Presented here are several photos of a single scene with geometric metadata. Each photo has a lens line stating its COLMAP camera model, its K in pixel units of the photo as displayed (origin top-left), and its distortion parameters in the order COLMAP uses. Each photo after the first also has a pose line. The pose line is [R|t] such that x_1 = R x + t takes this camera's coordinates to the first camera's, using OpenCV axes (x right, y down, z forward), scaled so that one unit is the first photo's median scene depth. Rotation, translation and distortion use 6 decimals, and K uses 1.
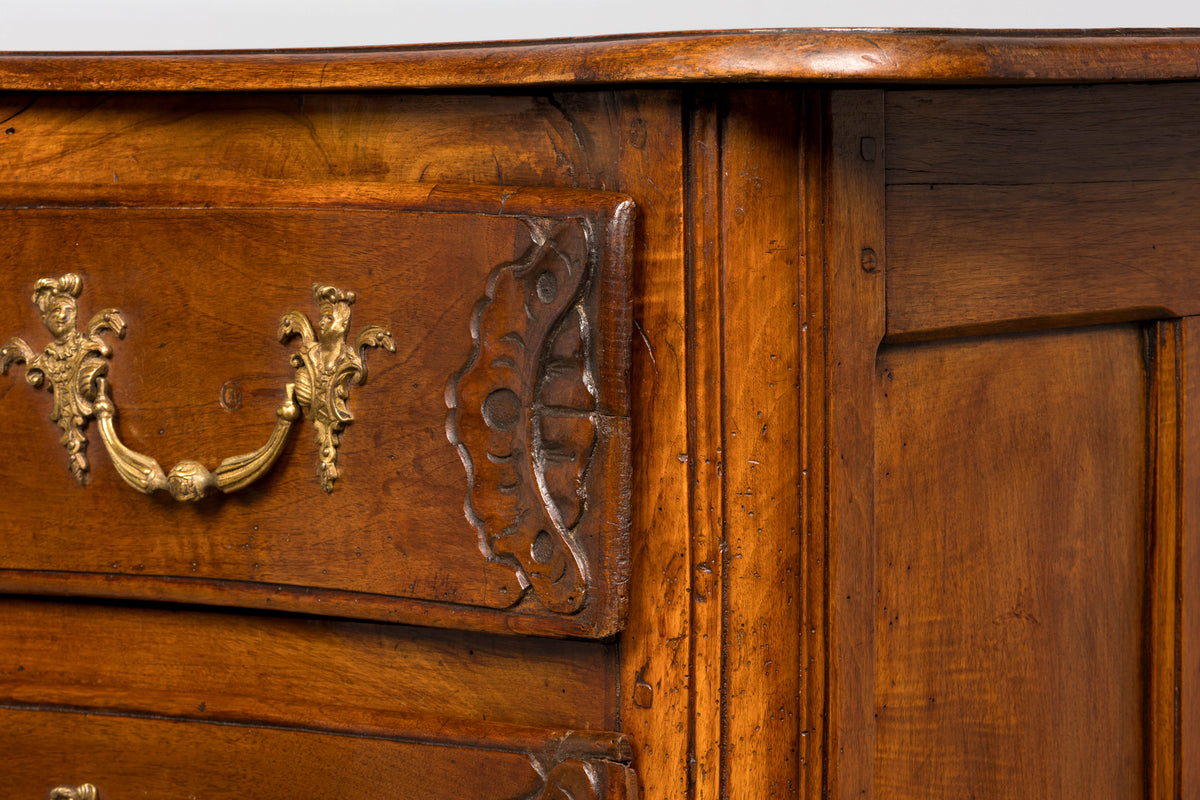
lens RADIAL K [[5390.9, 0, 595.2], [0, 5390.9, 403.4], [0, 0, 1]] dist [-0.125251, 0.000000]
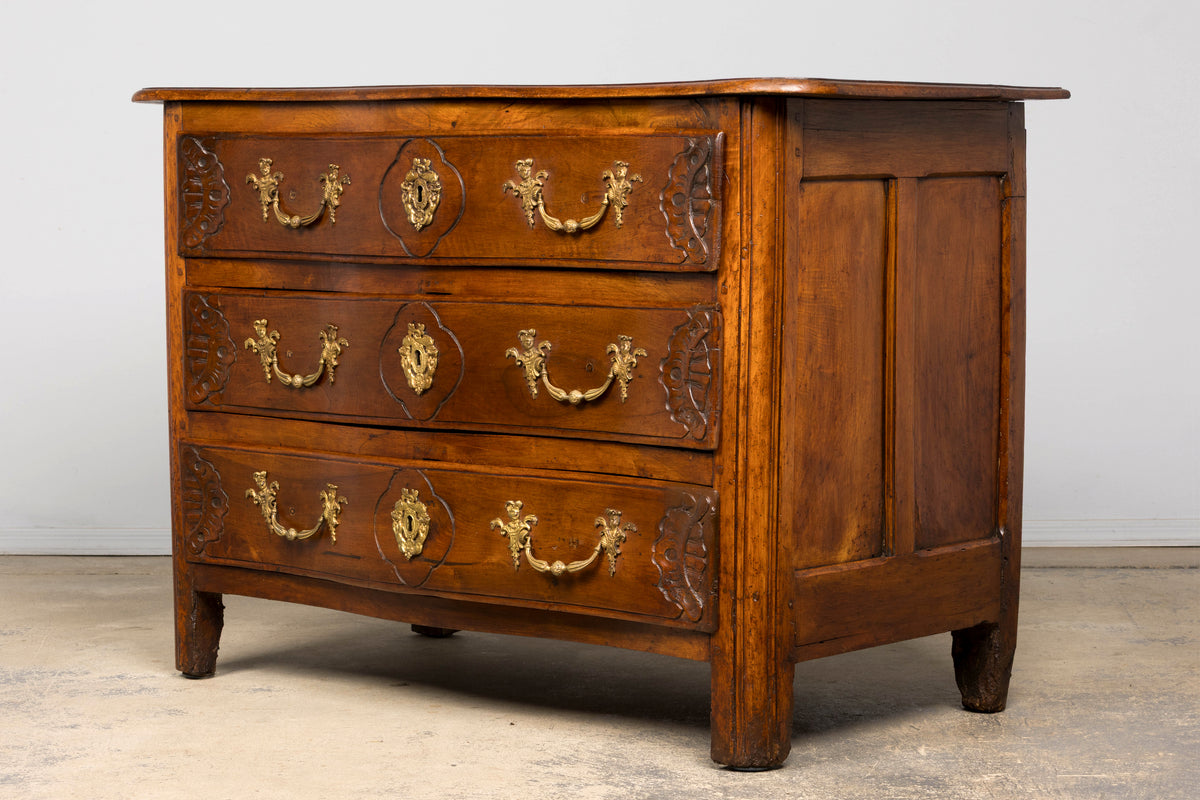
lens RADIAL K [[3054.1, 0, 567.1], [0, 3054.1, 363.8], [0, 0, 1]] dist [-0.010964, 0.000000]
pose [[0.999924, 0.012321, 0.000427, -0.083125], [-0.012324, 0.999887, 0.008572, 0.083270], [-0.000321, -0.008577, 0.999963, -0.779930]]
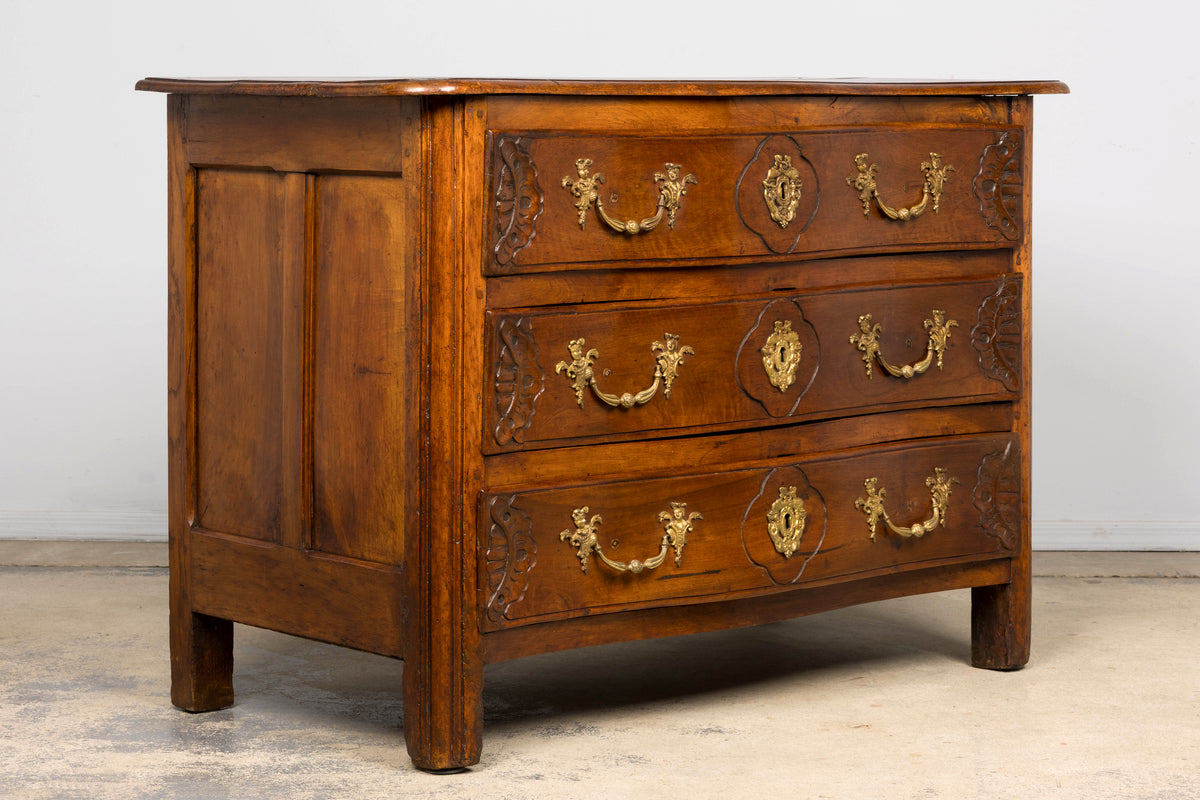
lens RADIAL K [[3390.8, 0, 615.0], [0, 3390.8, 374.5], [0, 0, 1]] dist [-0.069952, 0.000000]
pose [[0.093884, -0.075769, 0.992696, -2.316340], [0.057610, 0.995843, 0.070561, -0.047710], [-0.993915, 0.050565, 0.097858, 1.053692]]
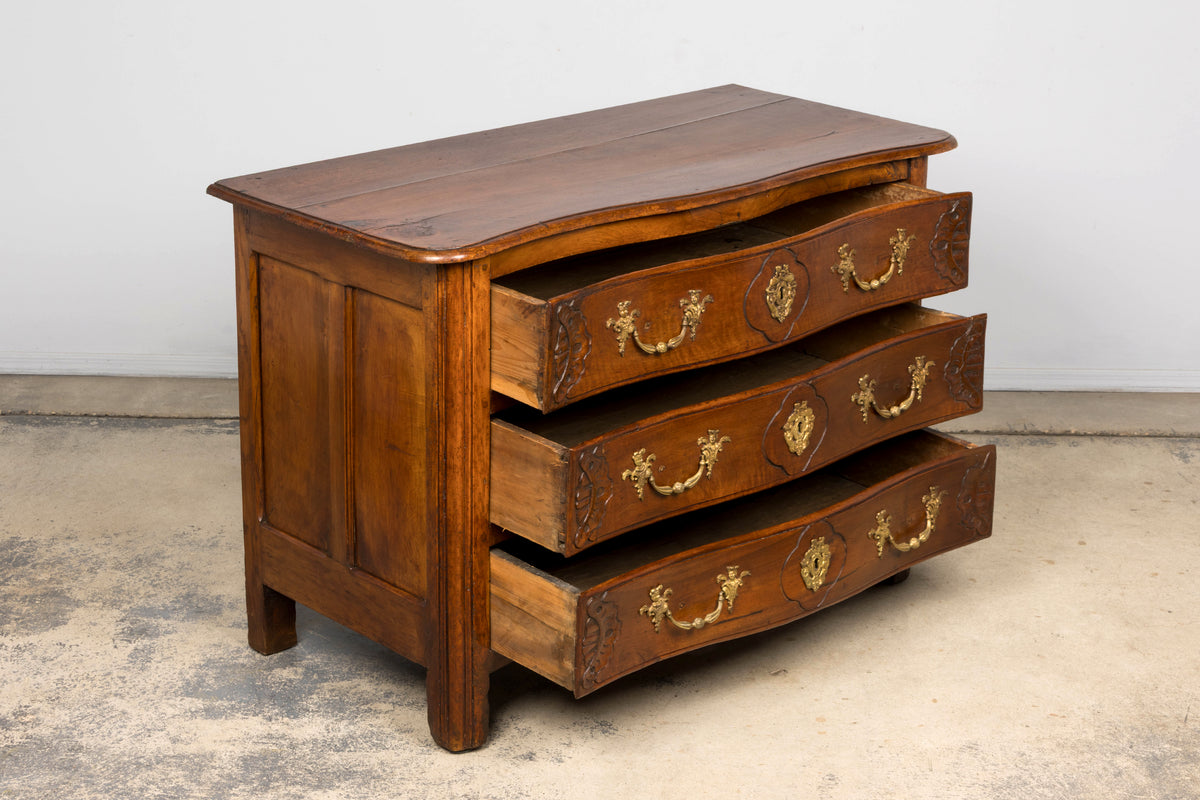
lens RADIAL K [[2513.6, 0, 604.9], [0, 2513.6, 391.8], [0, 0, 1]] dist [0.021149, 0.000000]
pose [[0.089235, -0.303752, 0.948563, -2.096993], [0.049799, 0.952532, 0.300338, -0.520160], [-0.994765, 0.020437, 0.100125, 1.050548]]
